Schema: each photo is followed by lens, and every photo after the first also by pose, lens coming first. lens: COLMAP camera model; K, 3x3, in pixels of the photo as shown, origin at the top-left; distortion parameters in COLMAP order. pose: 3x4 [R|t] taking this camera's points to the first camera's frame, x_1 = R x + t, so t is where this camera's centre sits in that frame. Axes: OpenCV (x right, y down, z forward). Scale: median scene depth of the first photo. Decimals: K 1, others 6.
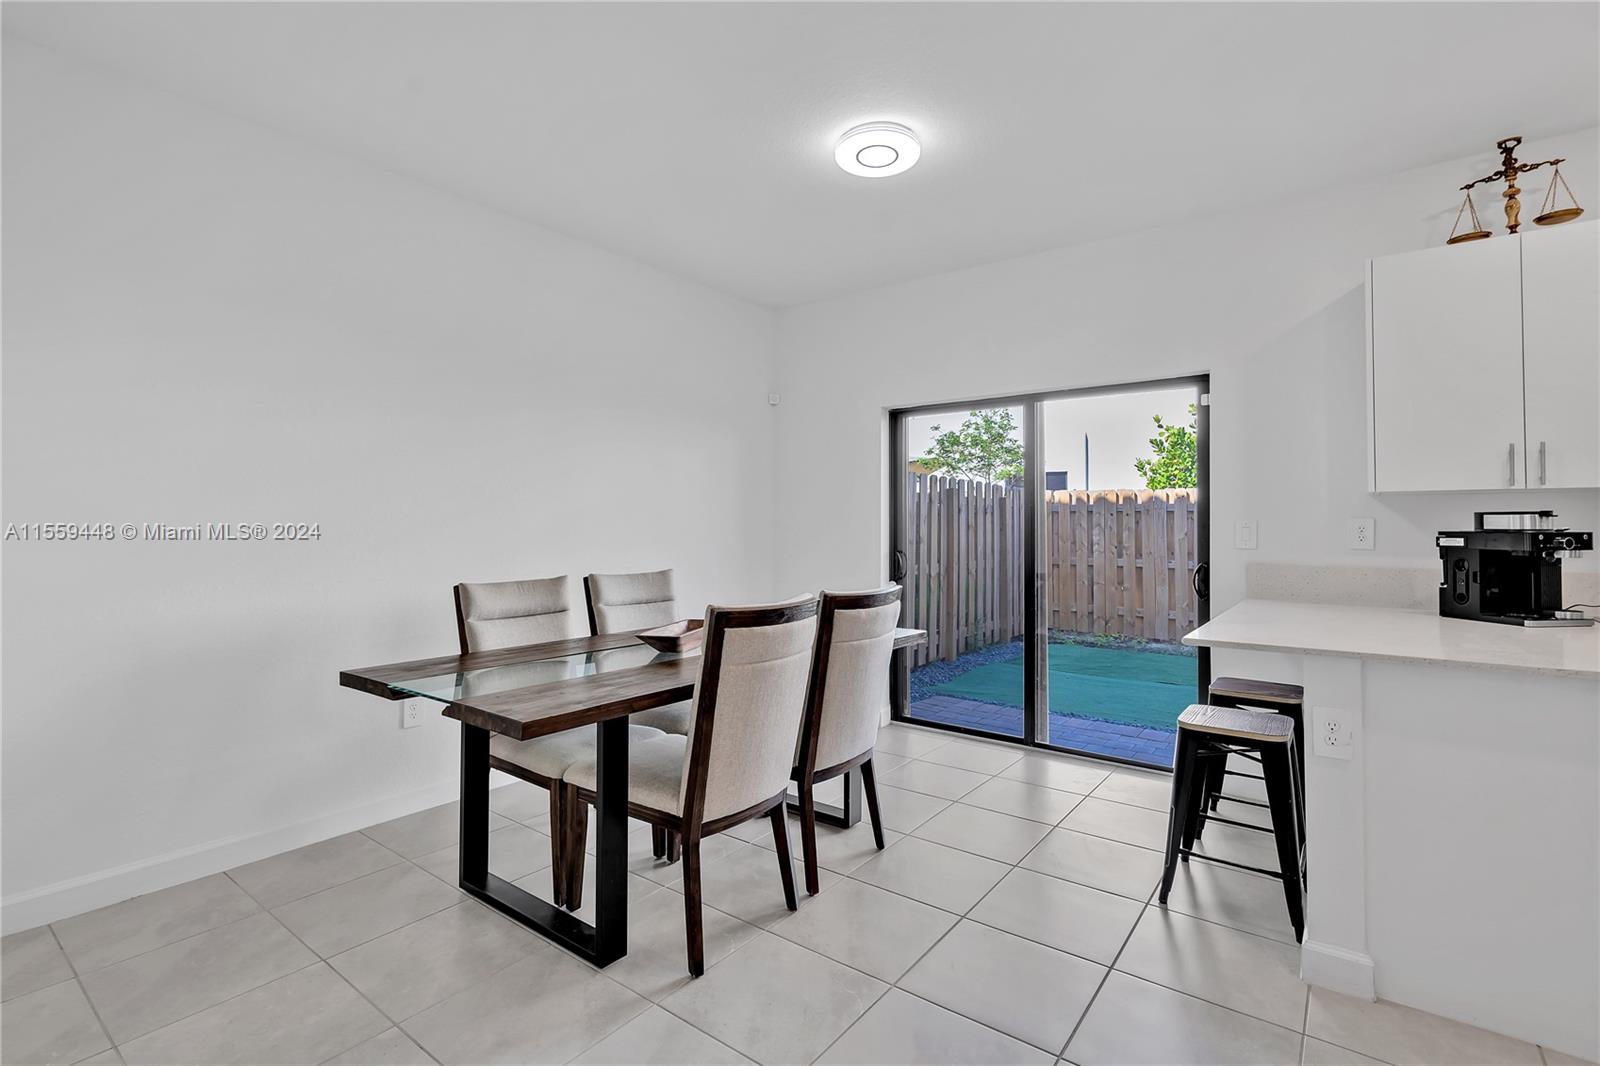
lens RADIAL K [[735.2, 0, 809.6], [0, 735.2, 518.8], [0, 0, 1]] dist [-0.000868, 0.001151]
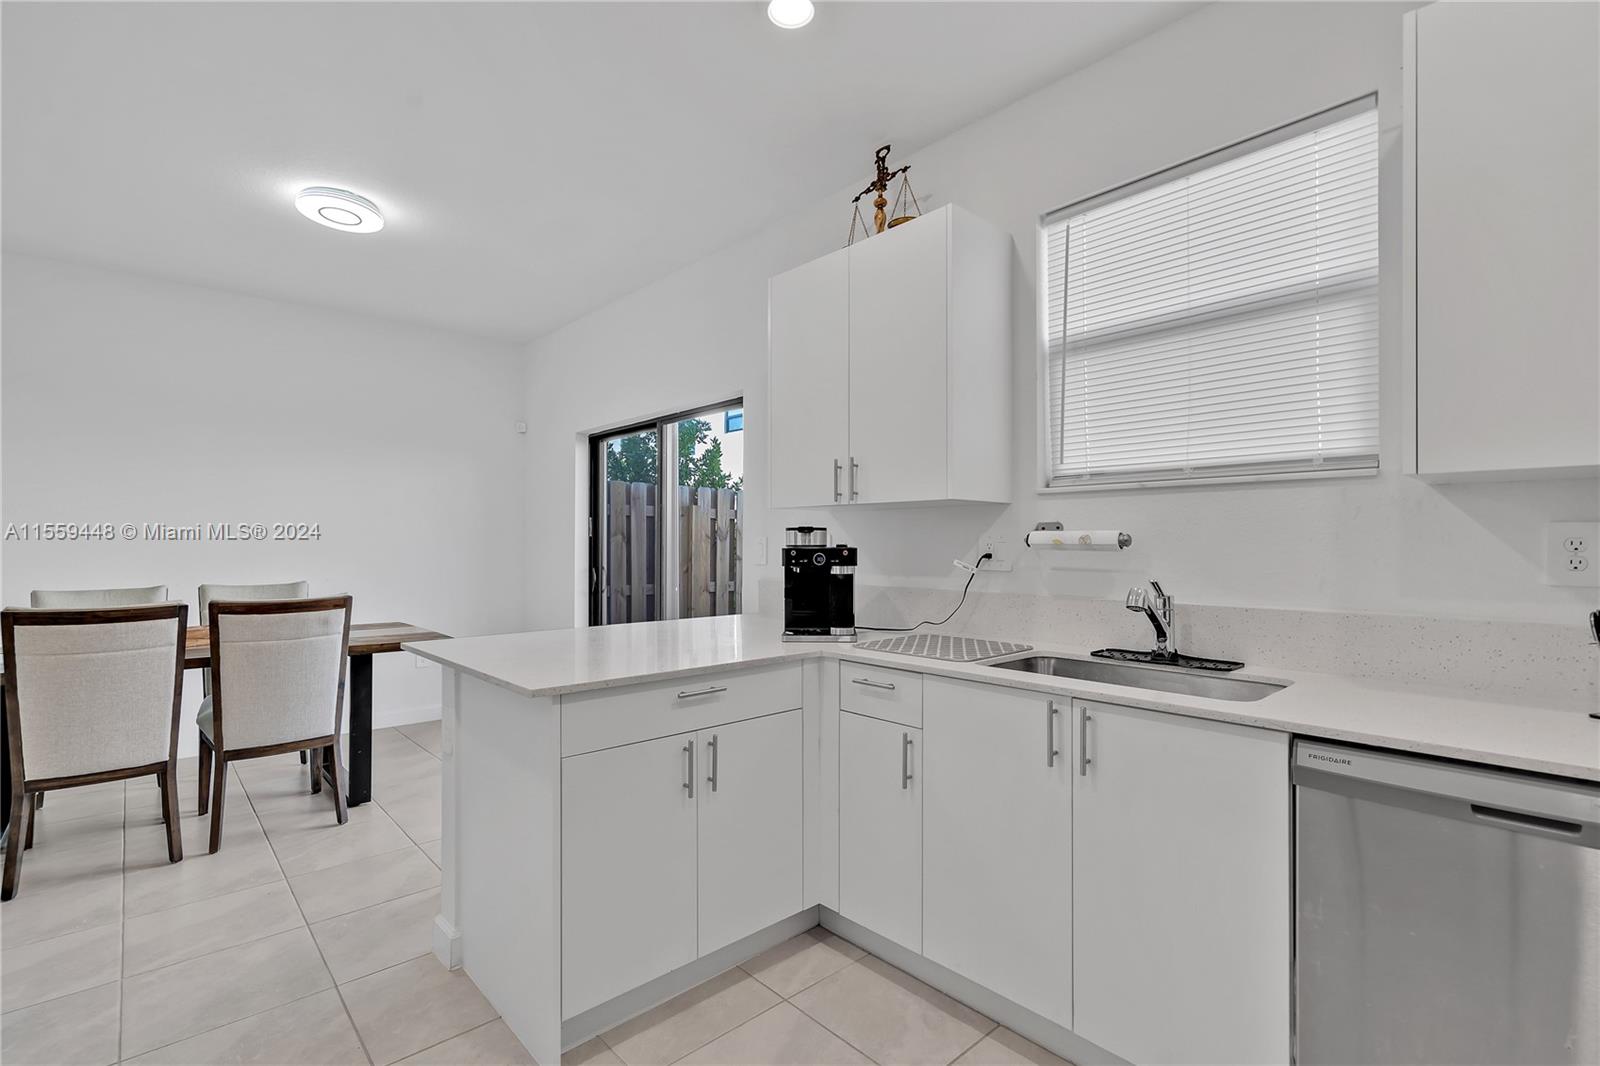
lens RADIAL K [[735.2, 0, 784.2], [0, 735.2, 530.3], [0, 0, 1]] dist [-0.000868, 0.001151]
pose [[0.978865, -0.008629, -0.204323, 1.051524], [0.006848, 0.999932, -0.009423, 0.003153], [0.204391, 0.007824, 0.978858, 0.015345]]
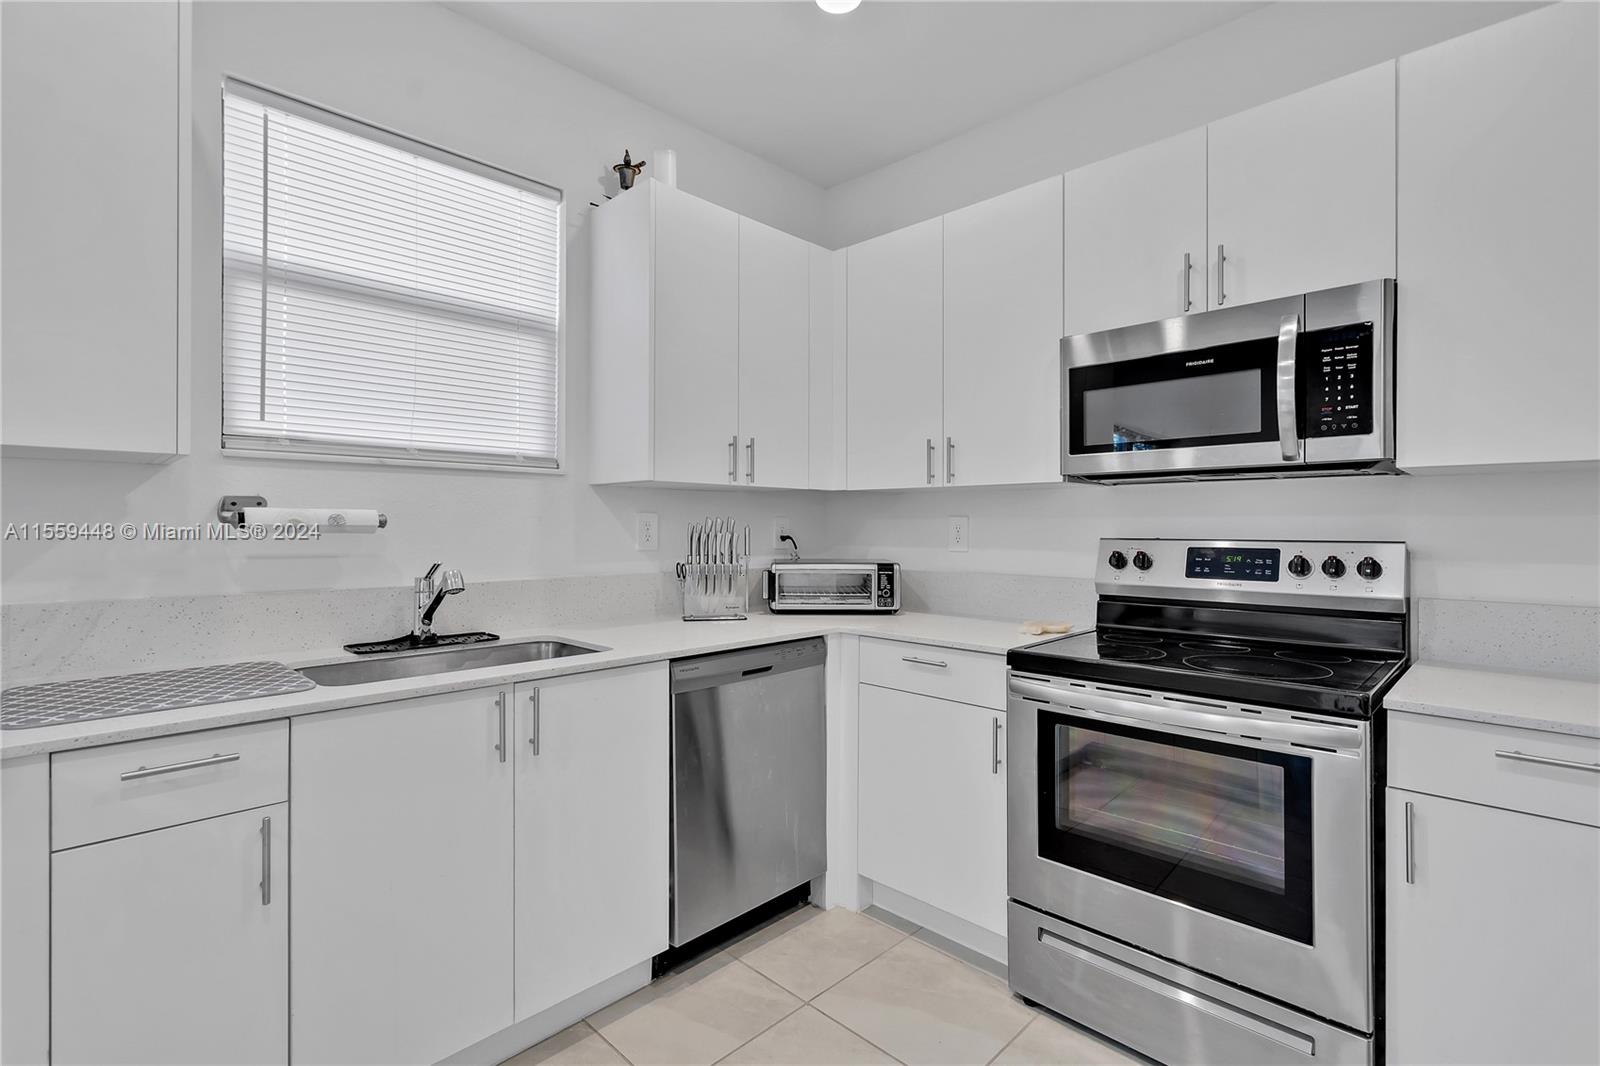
lens RADIAL K [[735.2, 0, 802.6], [0, 735.2, 519.0], [0, 0, 1]] dist [-0.000868, 0.001151]
pose [[0.144396, 0.003445, 0.989514, 0.601303], [-0.011869, 0.999928, -0.001750, 0.003209], [-0.989449, -0.011492, 0.144427, 0.349299]]
